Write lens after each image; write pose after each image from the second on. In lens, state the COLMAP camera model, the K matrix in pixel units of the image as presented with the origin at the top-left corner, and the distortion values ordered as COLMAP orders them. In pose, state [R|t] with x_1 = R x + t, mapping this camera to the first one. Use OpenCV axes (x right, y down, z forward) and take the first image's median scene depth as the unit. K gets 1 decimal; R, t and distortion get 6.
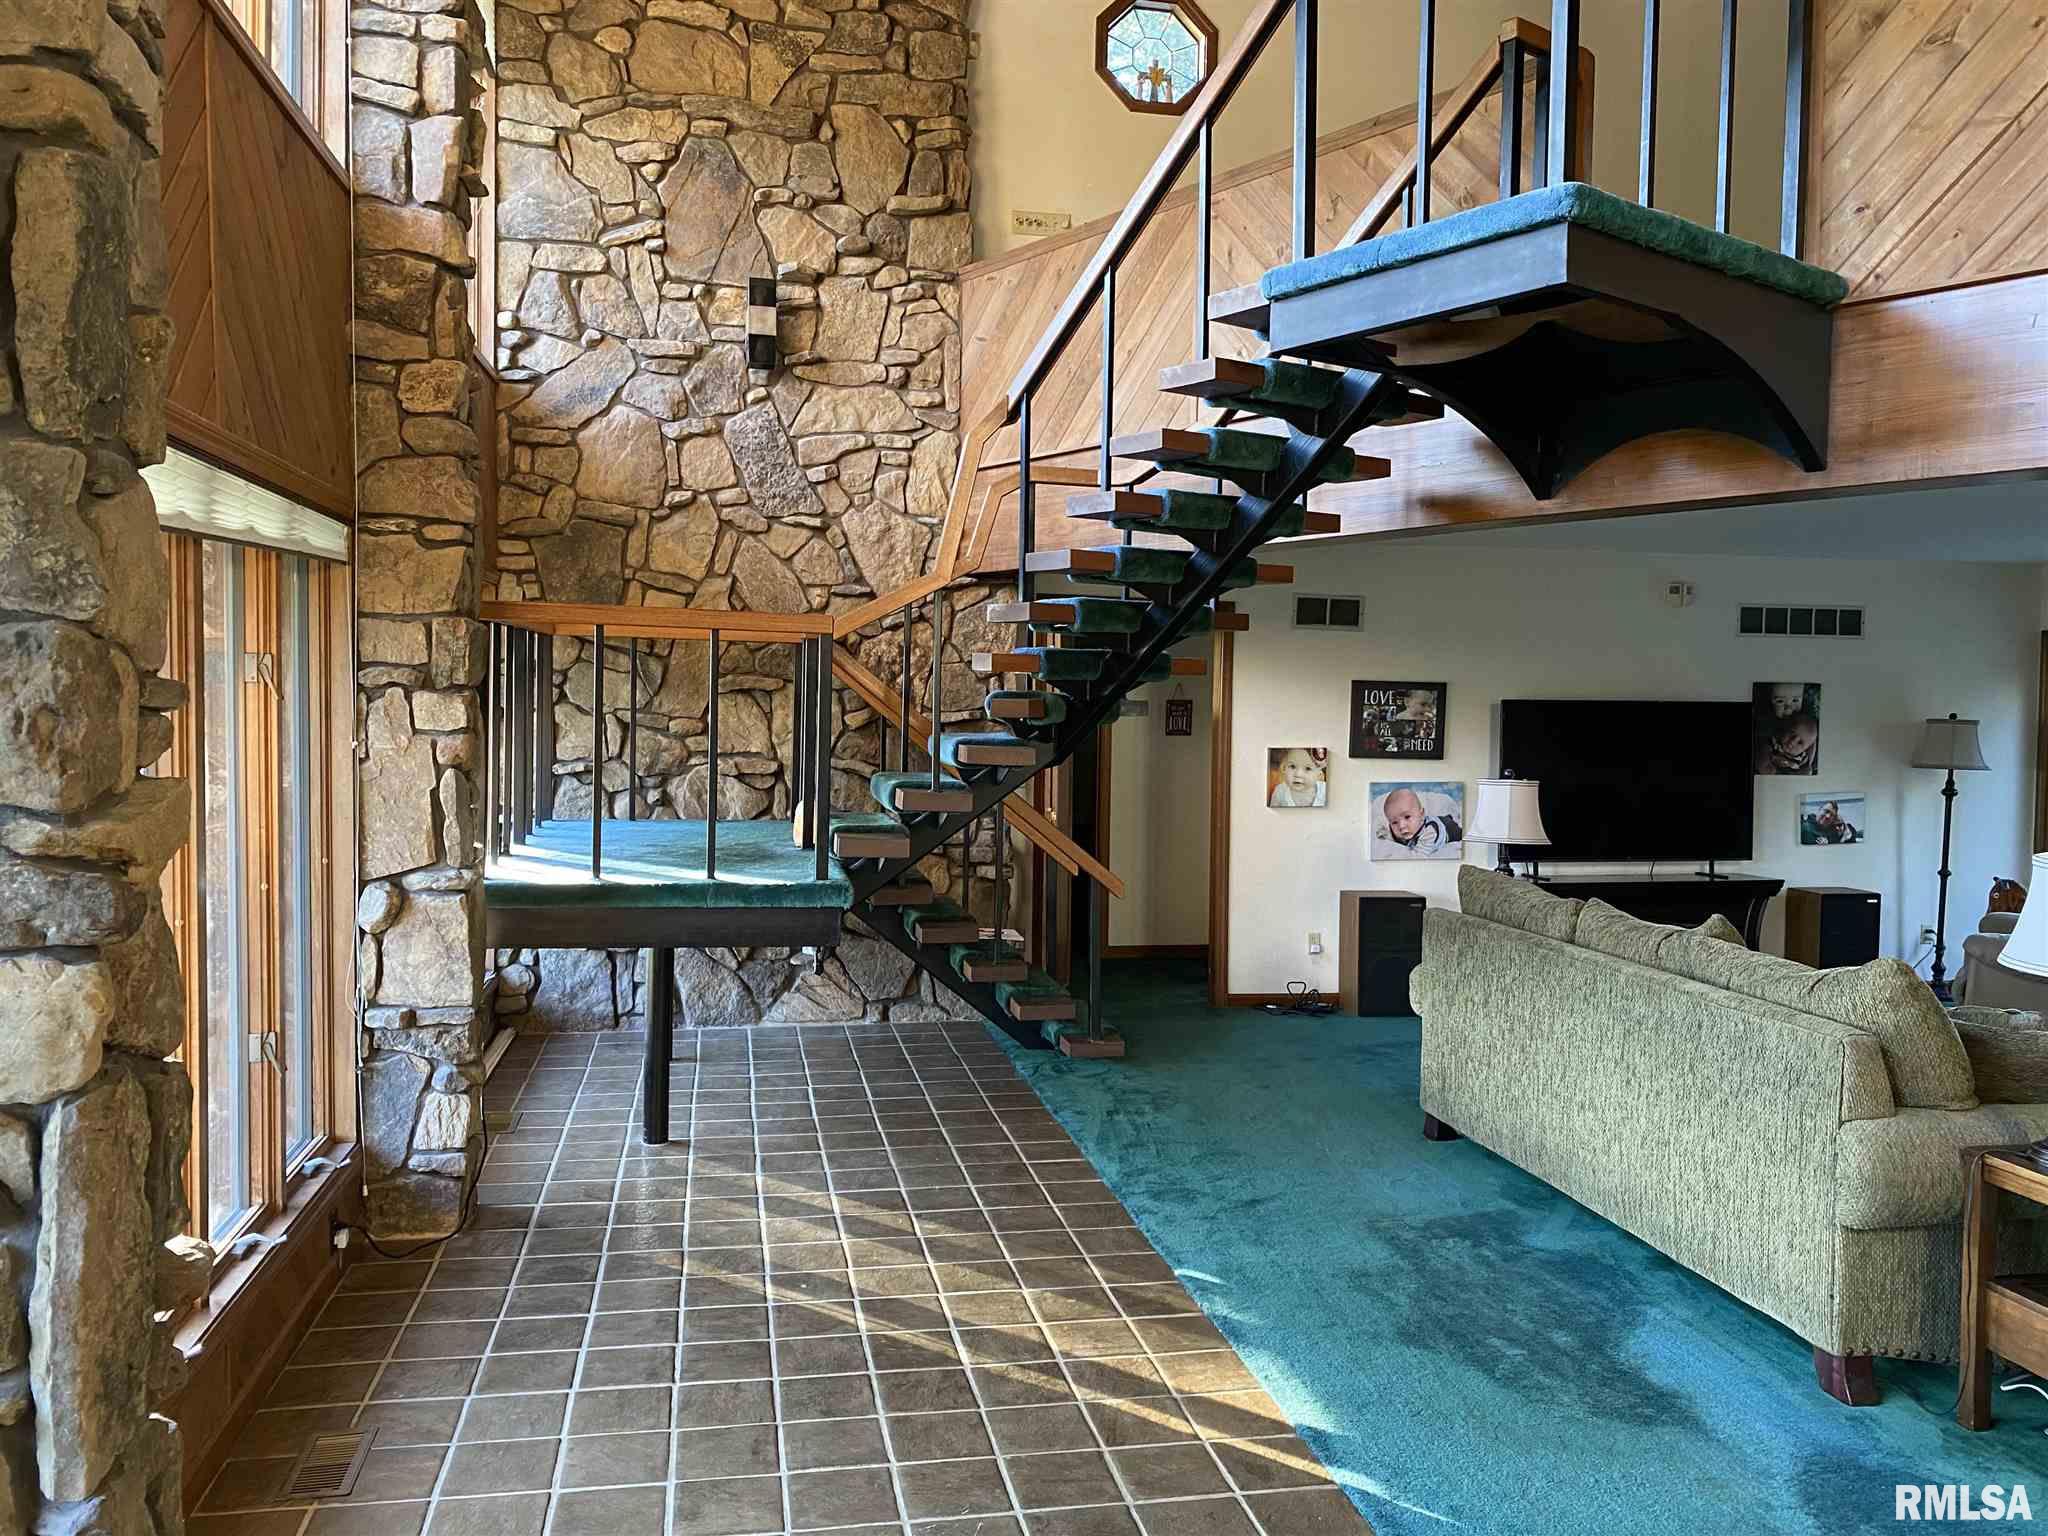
lens RADIAL K [[1563.2, 0, 1009.3], [0, 1563.2, 768.9], [0, 0, 1]] dist [0.057581, -0.068413]
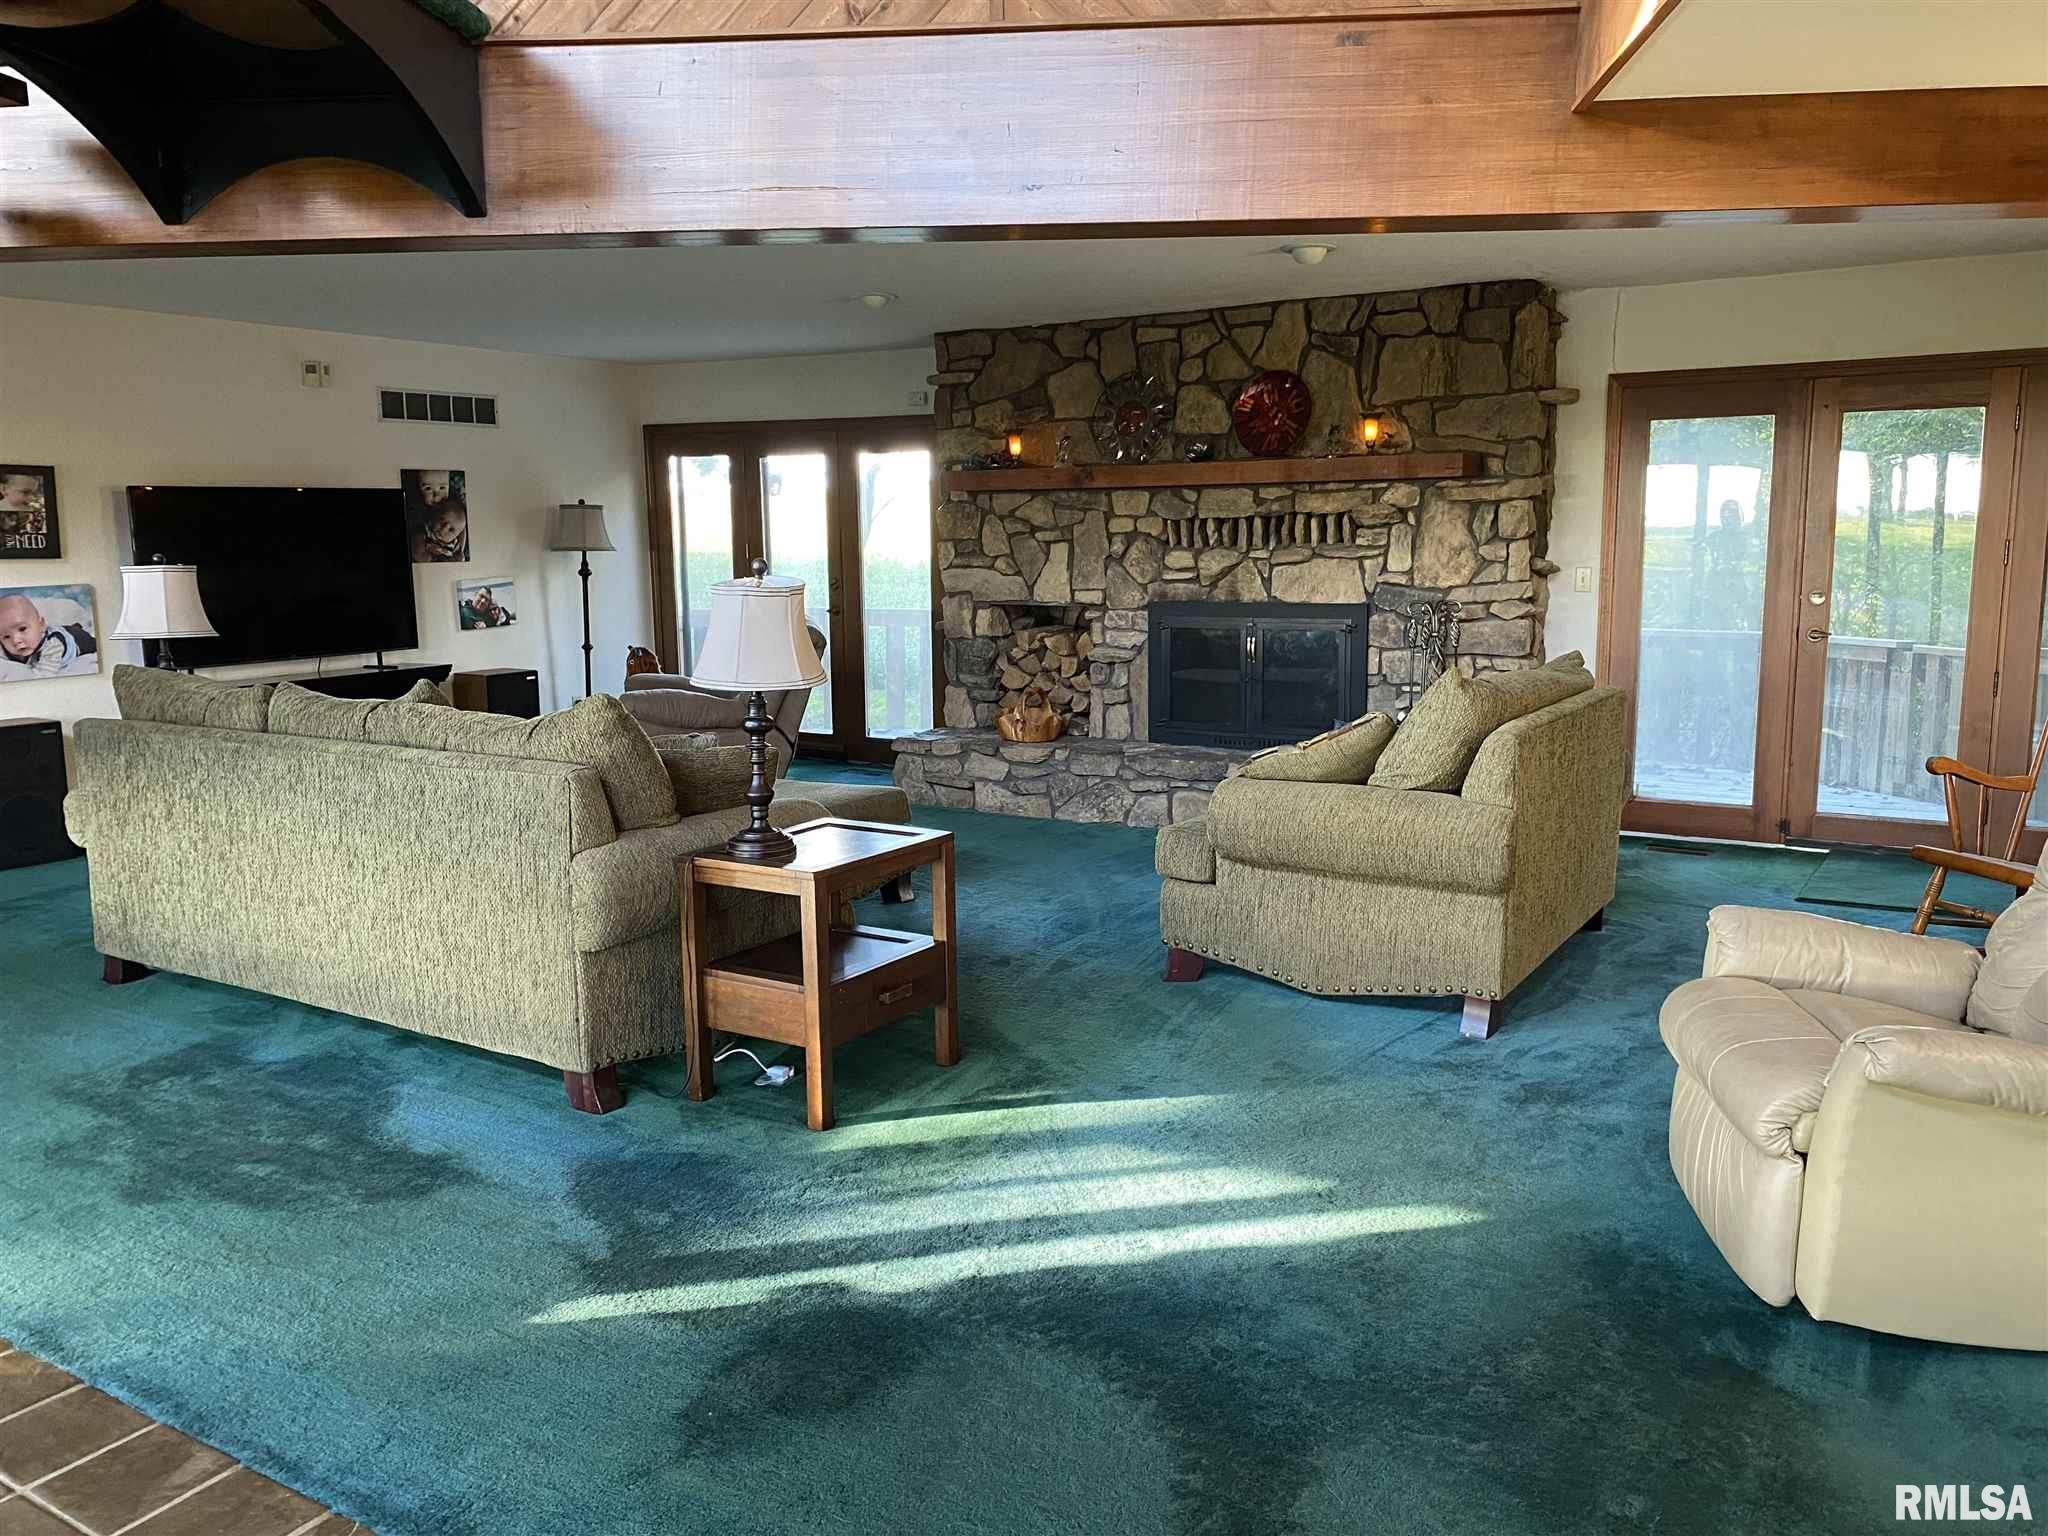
lens RADIAL K [[1563.2, 0, 1012.4], [0, 1563.2, 758.6], [0, 0, 1]] dist [0.057581, -0.068413]
pose [[0.676314, -0.125630, 0.725821, -0.016889], [0.050049, 0.990909, 0.124878, 0.036968], [-0.734911, -0.048130, 0.676453, 0.072213]]
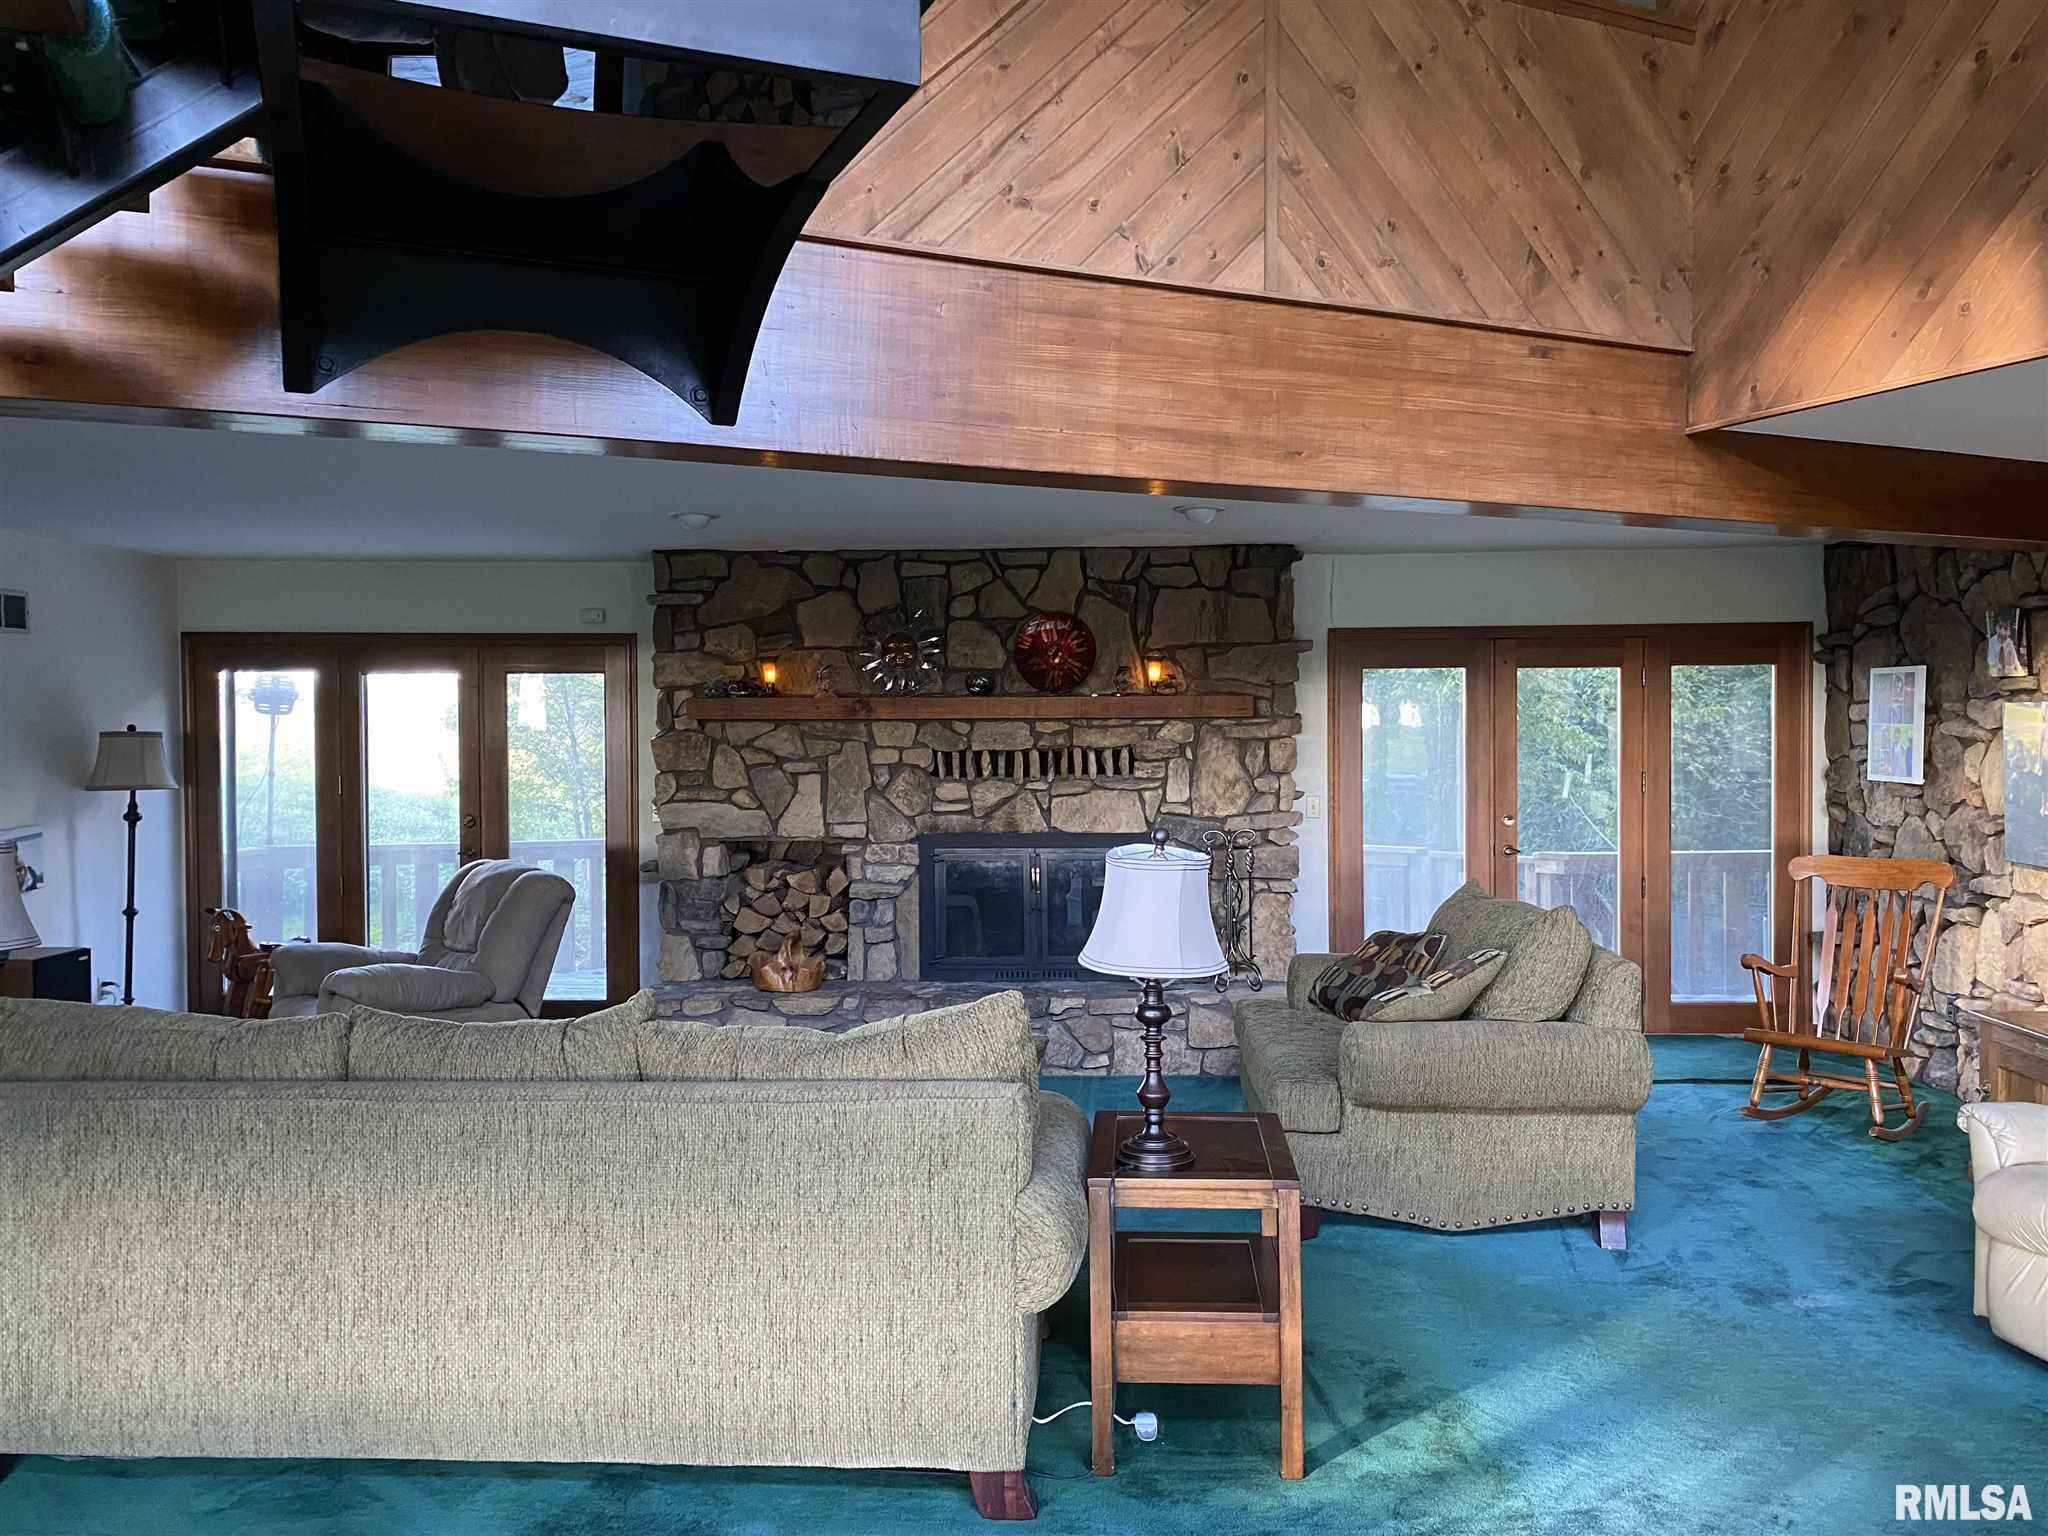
lens RADIAL K [[1563.2, 0, 942.6], [0, 1563.2, 759.0], [0, 0, 1]] dist [0.057581, -0.068413]
pose [[0.229895, -0.037376, 0.972498, -0.243849], [0.051232, 0.998342, 0.026258, -0.030439], [-0.971866, 0.043787, 0.231428, 0.672551]]
